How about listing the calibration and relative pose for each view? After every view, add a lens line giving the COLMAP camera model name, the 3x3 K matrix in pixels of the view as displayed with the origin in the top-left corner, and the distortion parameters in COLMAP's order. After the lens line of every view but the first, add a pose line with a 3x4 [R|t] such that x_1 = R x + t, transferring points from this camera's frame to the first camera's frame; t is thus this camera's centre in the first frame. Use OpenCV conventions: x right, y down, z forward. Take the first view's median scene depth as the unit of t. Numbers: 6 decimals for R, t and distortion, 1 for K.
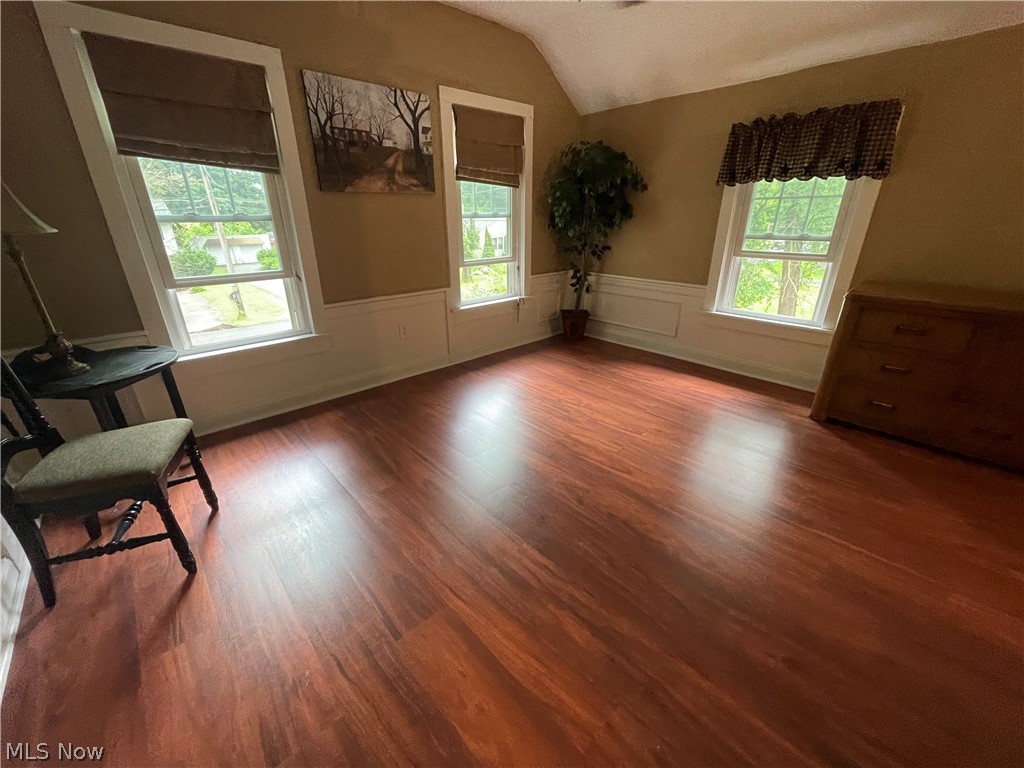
lens RADIAL K [[413.0, 0, 510.9], [0, 413.0, 379.4], [0, 0, 1]] dist [0.001664, -0.000727]
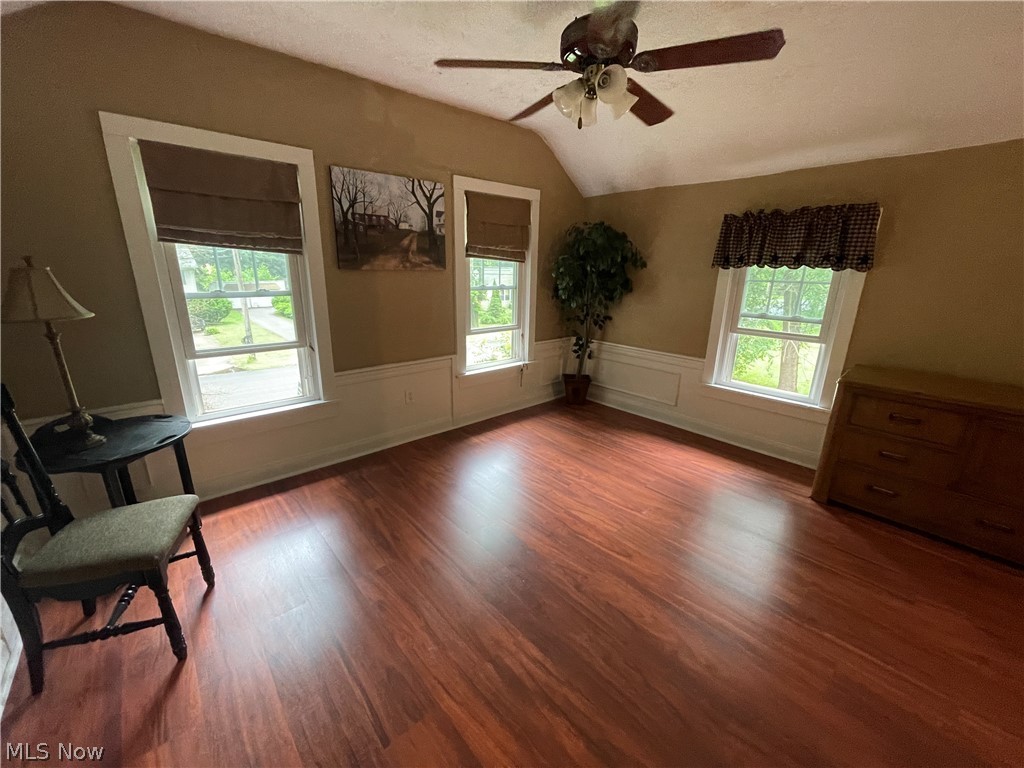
lens RADIAL K [[413.0, 0, 510.6], [0, 413.0, 380.7], [0, 0, 1]] dist [0.001664, -0.000727]
pose [[0.999617, 0.025027, -0.011790, 0.004229], [-0.026175, 0.993560, -0.110246, -0.060918], [0.008955, 0.110512, 0.993834, -0.027853]]
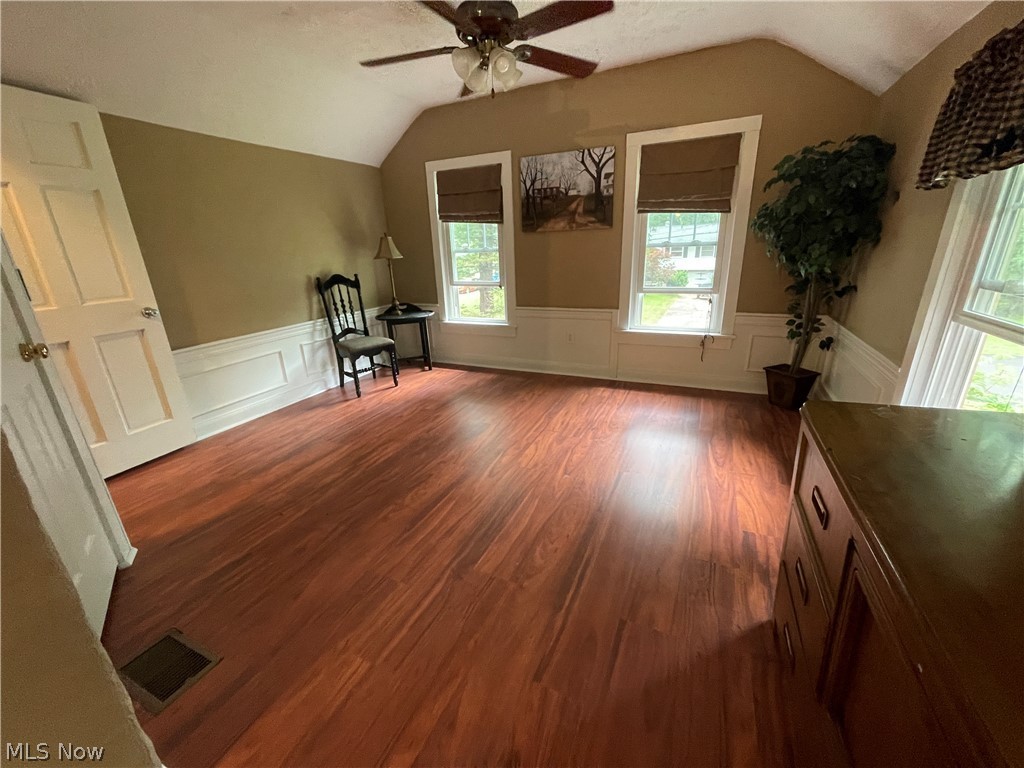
lens RADIAL K [[413.0, 0, 513.3], [0, 413.0, 380.2], [0, 0, 1]] dist [0.001664, -0.000727]
pose [[0.388778, 0.280672, -0.877539, 0.993717], [-0.314735, 0.935629, 0.159814, -0.176310], [0.865906, 0.214060, 0.452090, 0.396424]]
